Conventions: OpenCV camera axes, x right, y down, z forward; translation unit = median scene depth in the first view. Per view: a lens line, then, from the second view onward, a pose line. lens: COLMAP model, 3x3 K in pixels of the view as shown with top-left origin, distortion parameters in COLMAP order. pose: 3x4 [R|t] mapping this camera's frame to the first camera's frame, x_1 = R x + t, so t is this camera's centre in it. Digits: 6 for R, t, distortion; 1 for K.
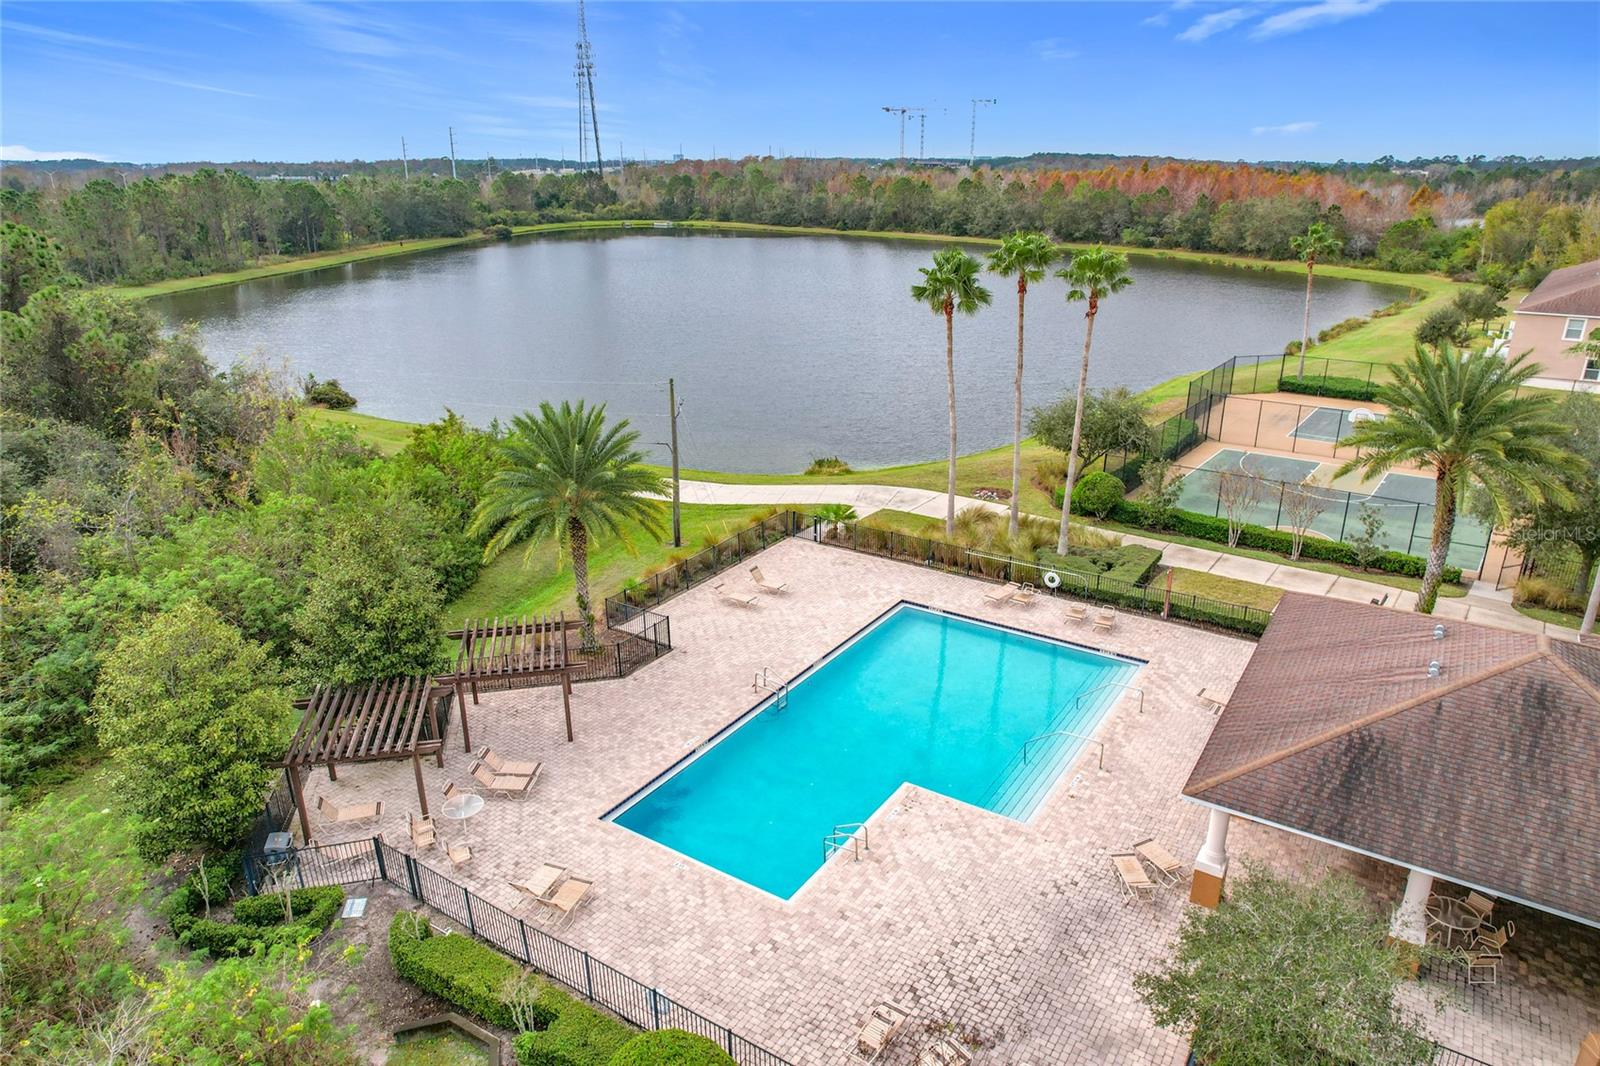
lens RADIAL K [[1017.9, 0, 800.0], [0, 1017.9, 533.0], [0, 0, 1]] dist [-0.066205, 0.066756]
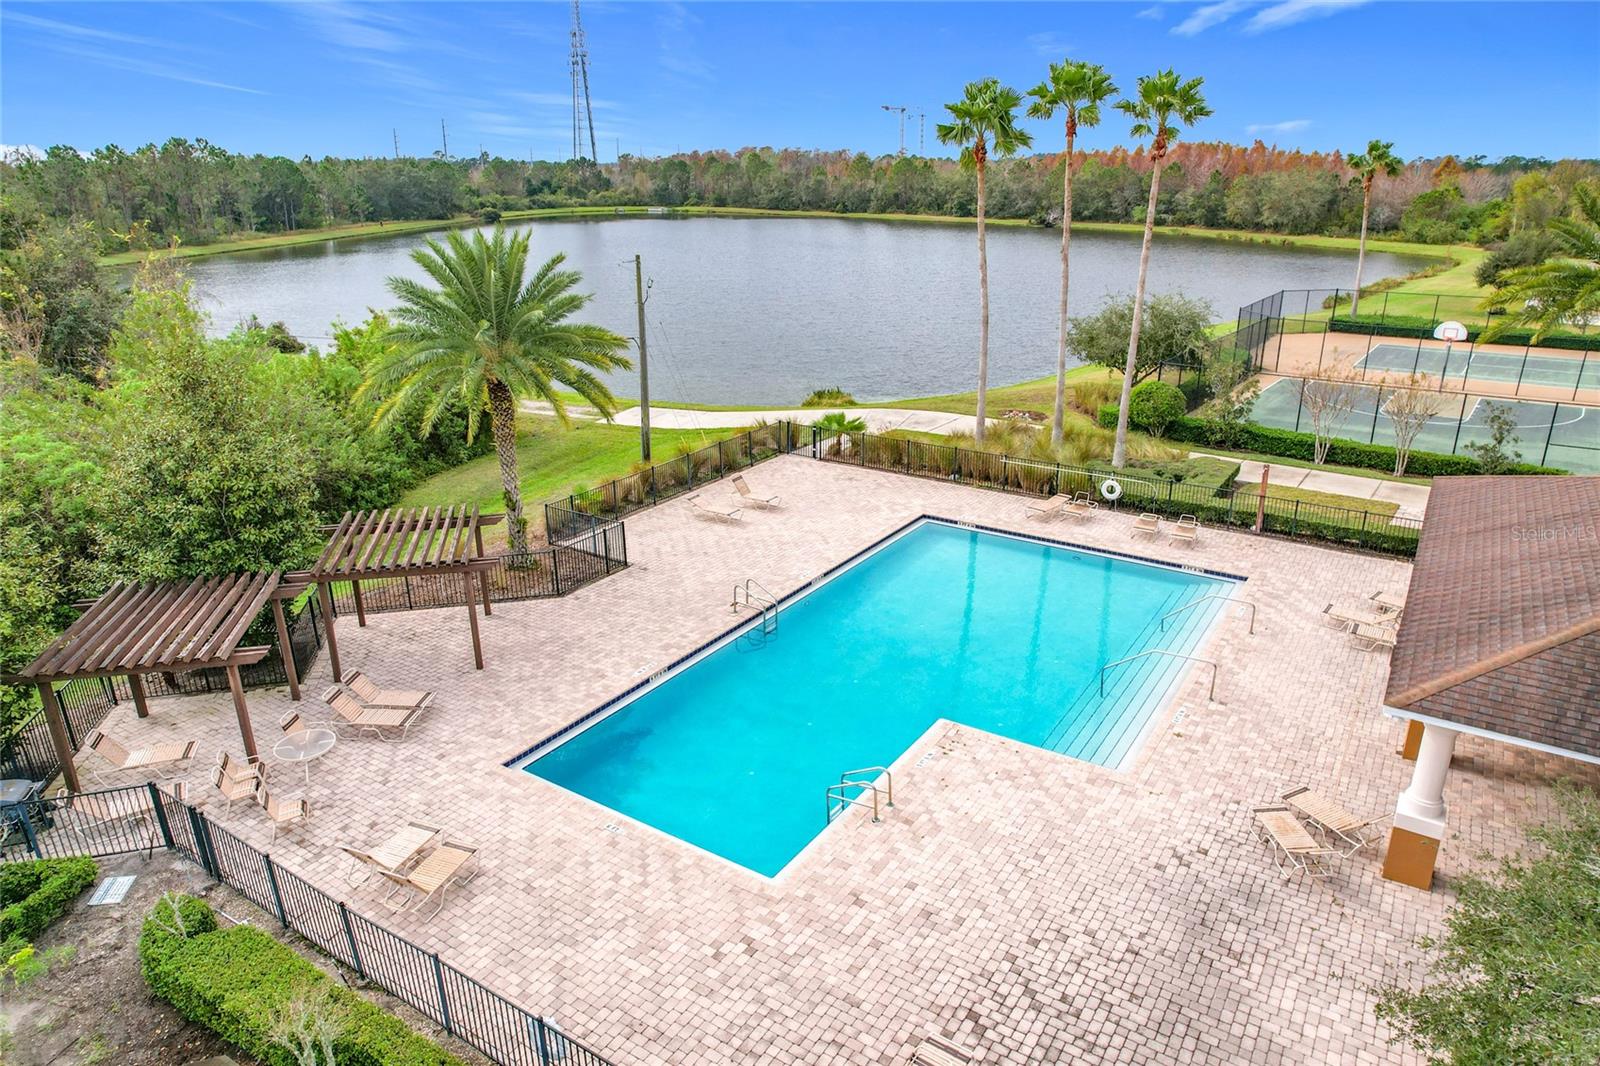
lens RADIAL K [[1023.2, 0, 800.0], [0, 1023.2, 533.0], [0, 0, 1]] dist [-0.082758, 0.076403]
pose [[0.999998, -0.001700, 0.000565, 0.003996], [0.001704, 0.999974, -0.006957, 0.101702], [-0.000553, 0.006958, 0.999976, 0.239420]]
